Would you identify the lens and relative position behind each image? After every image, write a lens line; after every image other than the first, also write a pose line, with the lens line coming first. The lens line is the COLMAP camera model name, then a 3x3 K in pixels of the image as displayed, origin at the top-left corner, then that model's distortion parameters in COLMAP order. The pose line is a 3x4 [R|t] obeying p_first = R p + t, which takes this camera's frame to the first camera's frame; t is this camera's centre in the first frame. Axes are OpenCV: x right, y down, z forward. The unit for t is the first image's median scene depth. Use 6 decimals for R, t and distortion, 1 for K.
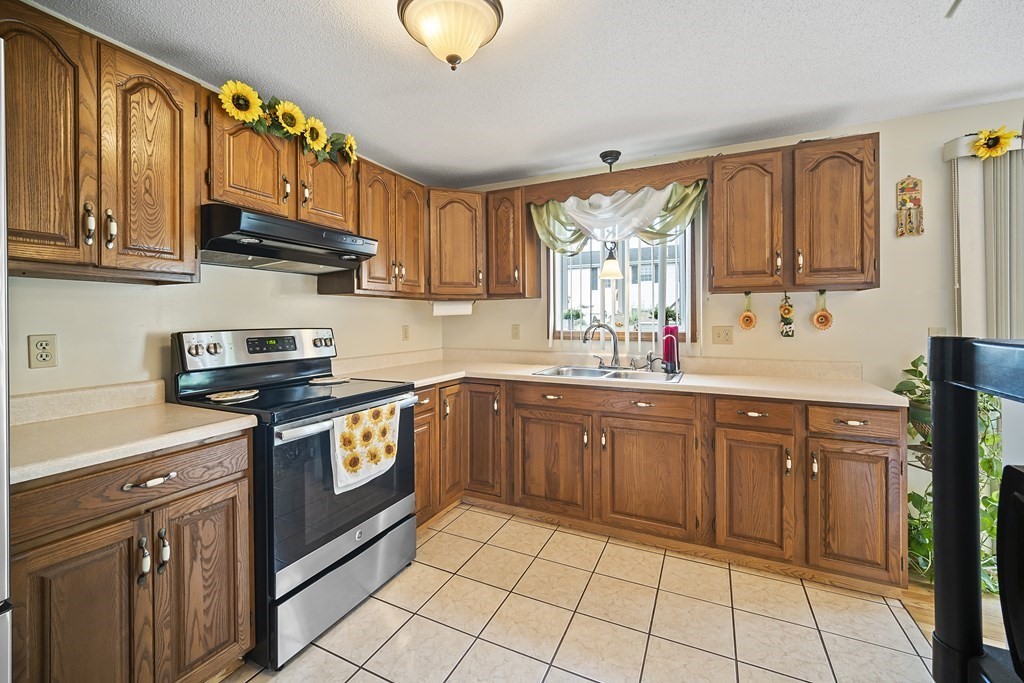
lens RADIAL K [[417.5, 0, 511.4], [0, 417.5, 319.8], [0, 0, 1]] dist [-0.004409, -0.000668]
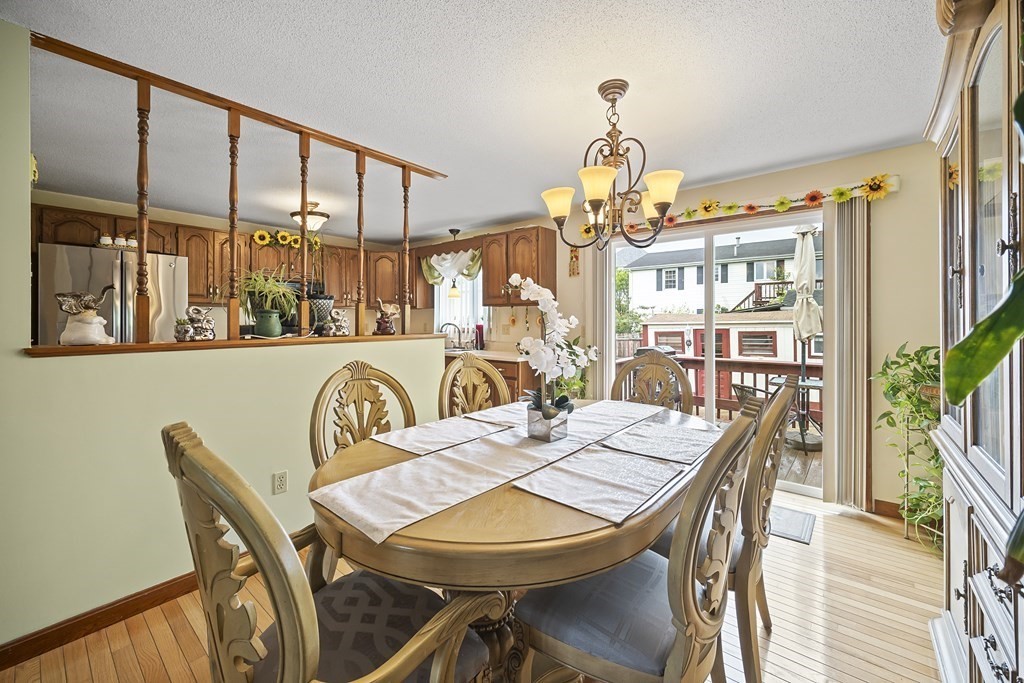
lens RADIAL K [[414.2, 0, 509.6], [0, 414.2, 321.6], [0, 0, 1]] dist [-0.002506, -0.000408]
pose [[0.969505, 0.003333, -0.245049, 1.197132], [-0.002310, 0.999987, 0.004462, -0.006931], [0.245061, -0.003760, 0.969500, -0.913561]]
